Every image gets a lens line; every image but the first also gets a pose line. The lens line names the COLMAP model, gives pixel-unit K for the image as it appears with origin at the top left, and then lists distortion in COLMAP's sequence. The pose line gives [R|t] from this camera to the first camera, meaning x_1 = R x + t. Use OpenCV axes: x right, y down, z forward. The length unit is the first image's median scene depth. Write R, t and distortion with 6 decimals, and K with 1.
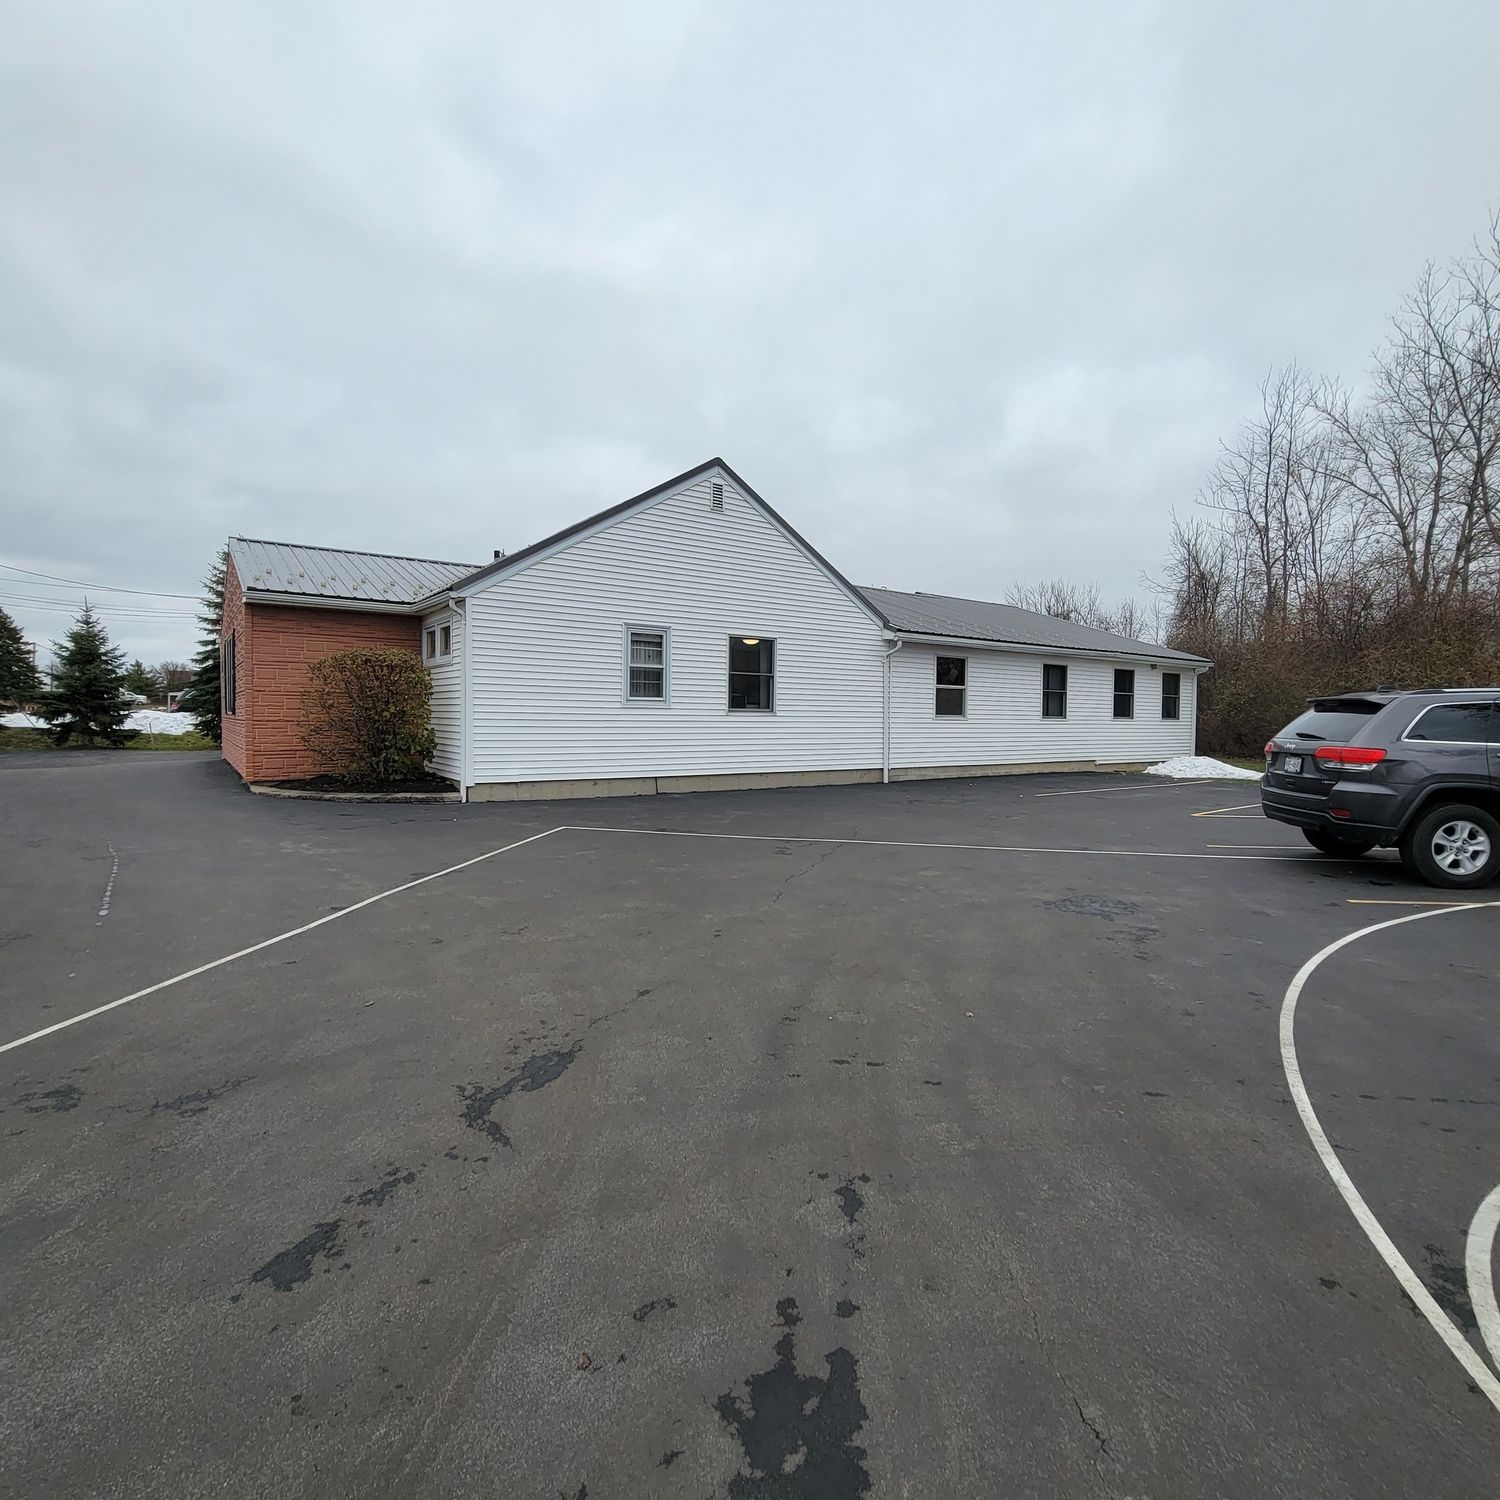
lens RADIAL K [[825.9, 0, 759.8], [0, 825.9, 745.9], [0, 0, 1]] dist [0.003428, -0.000393]
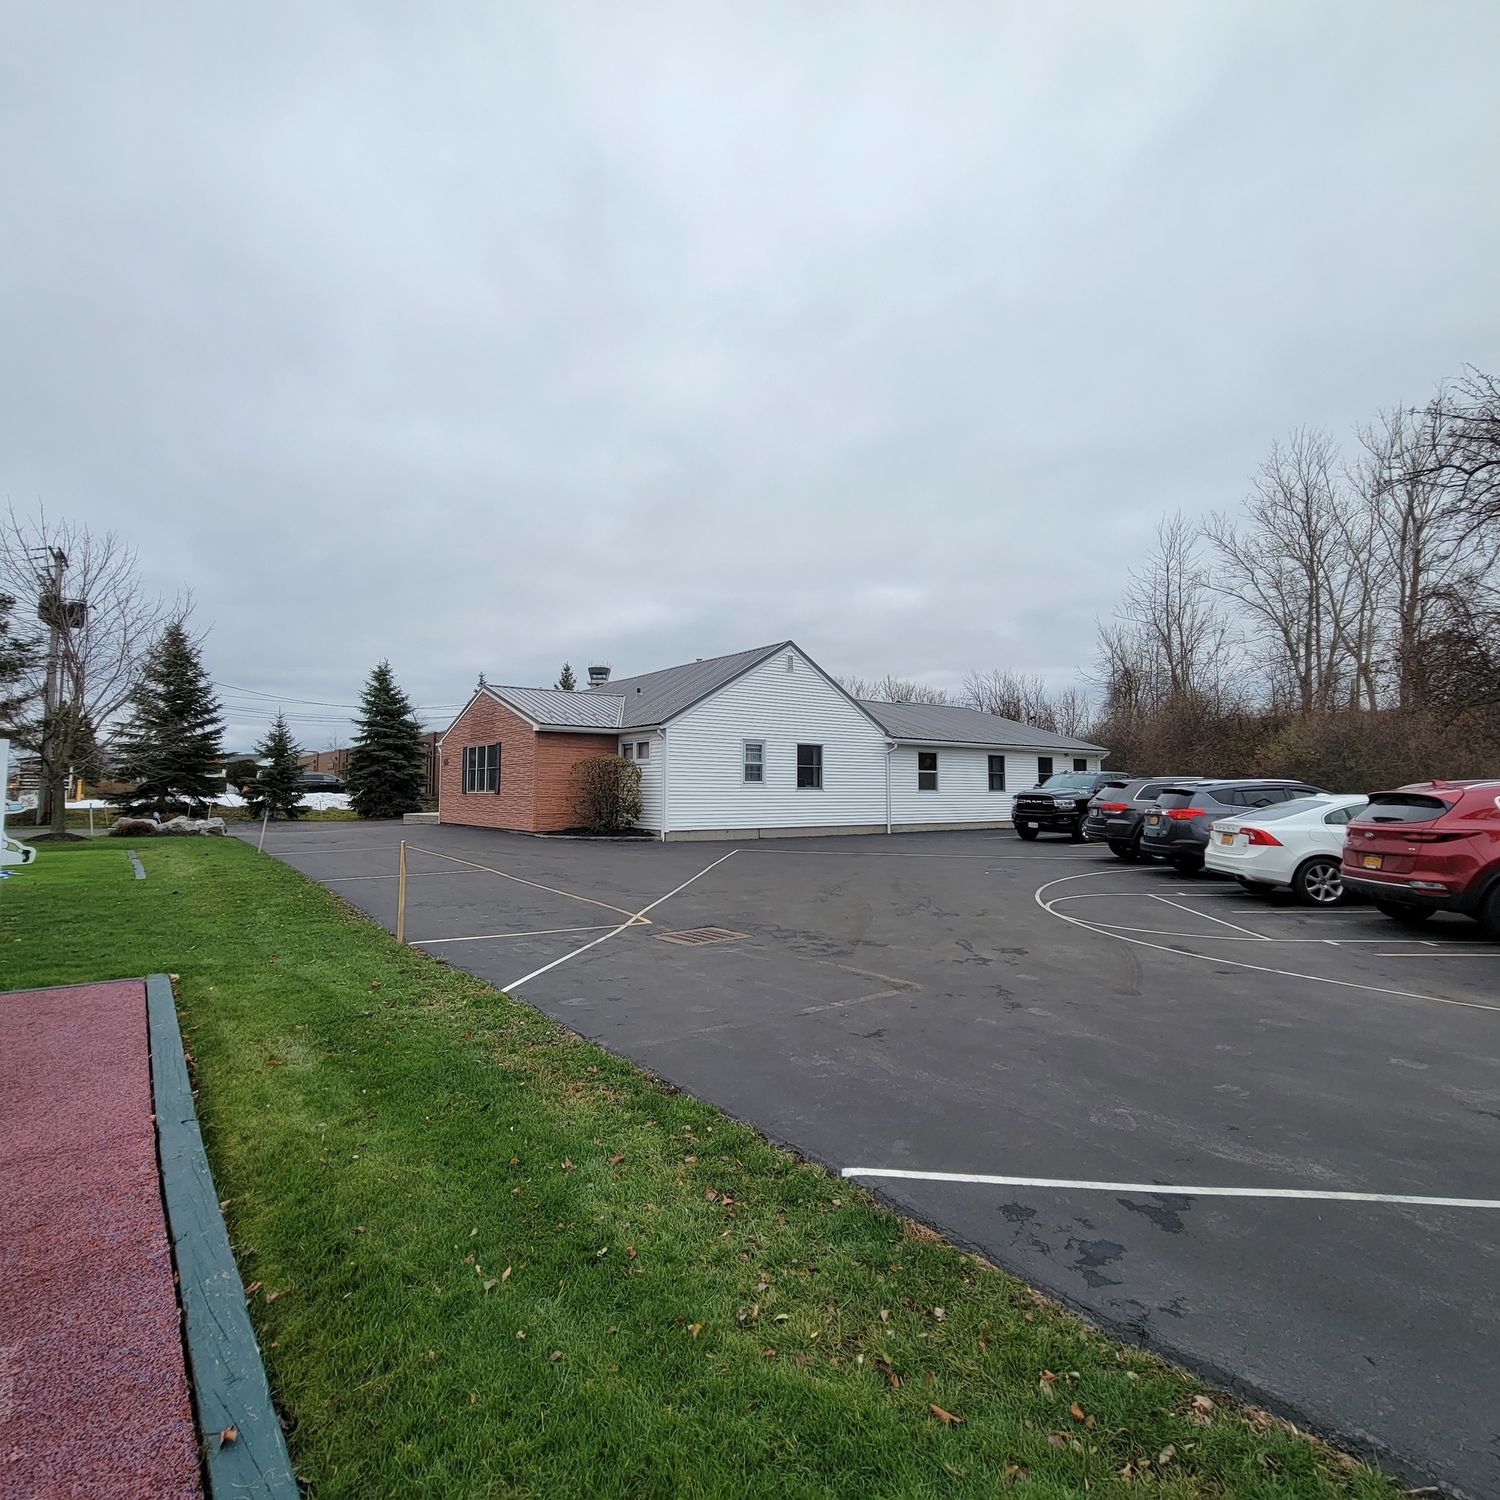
lens RADIAL K [[825.9, 0, 738.9], [0, 825.9, 748.5], [0, 0, 1]] dist [0.003428, -0.000393]
pose [[0.999816, -0.007754, 0.017539, -0.157794], [0.009262, 0.996110, -0.087630, 0.018673], [-0.016791, 0.087777, 0.995999, -0.569021]]
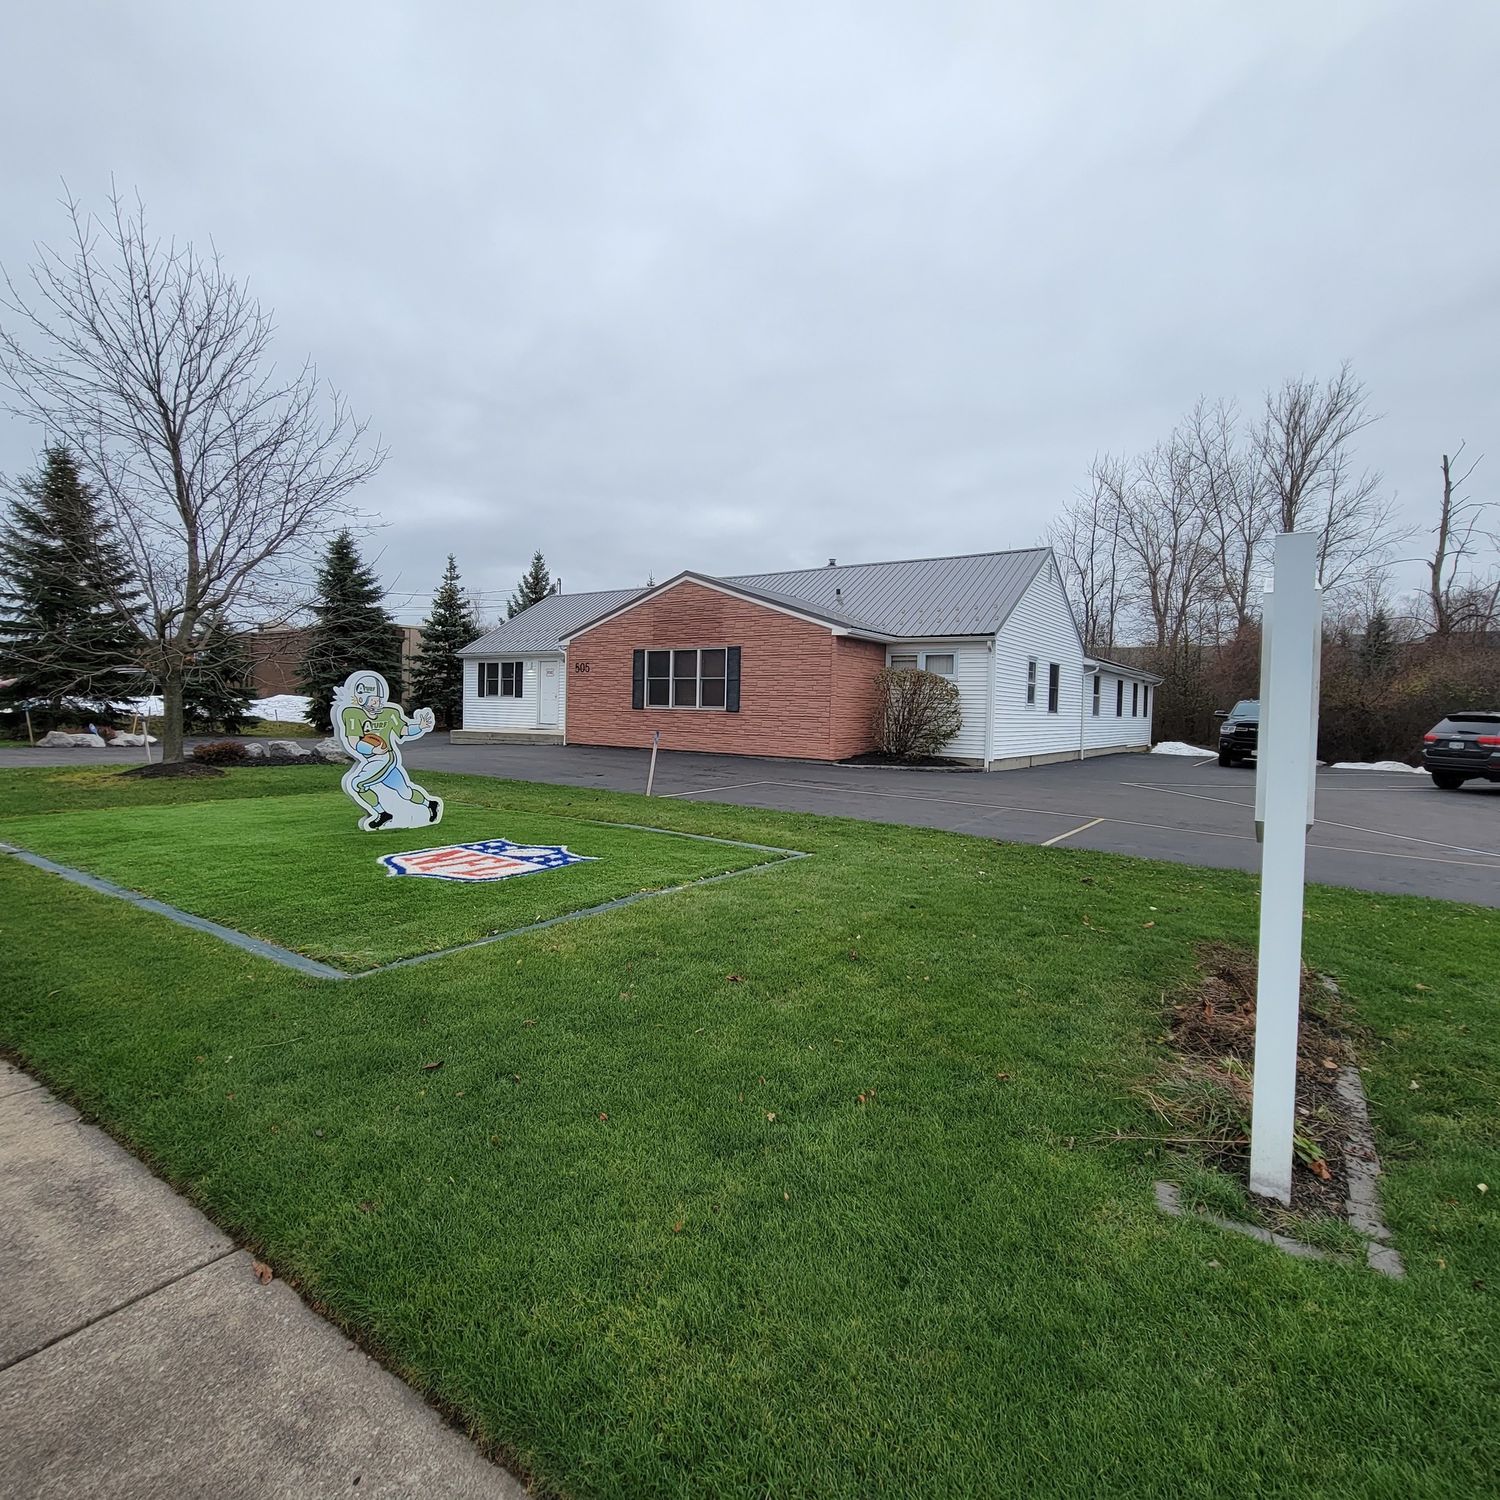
lens RADIAL K [[825.9, 0, 748.8], [0, 825.9, 750.1], [0, 0, 1]] dist [0.003428, -0.000393]
pose [[0.942846, -0.005588, 0.333182, -0.917658], [-0.001792, 0.999760, 0.021839, -0.003777], [-0.333224, -0.021188, 0.942610, -0.223310]]
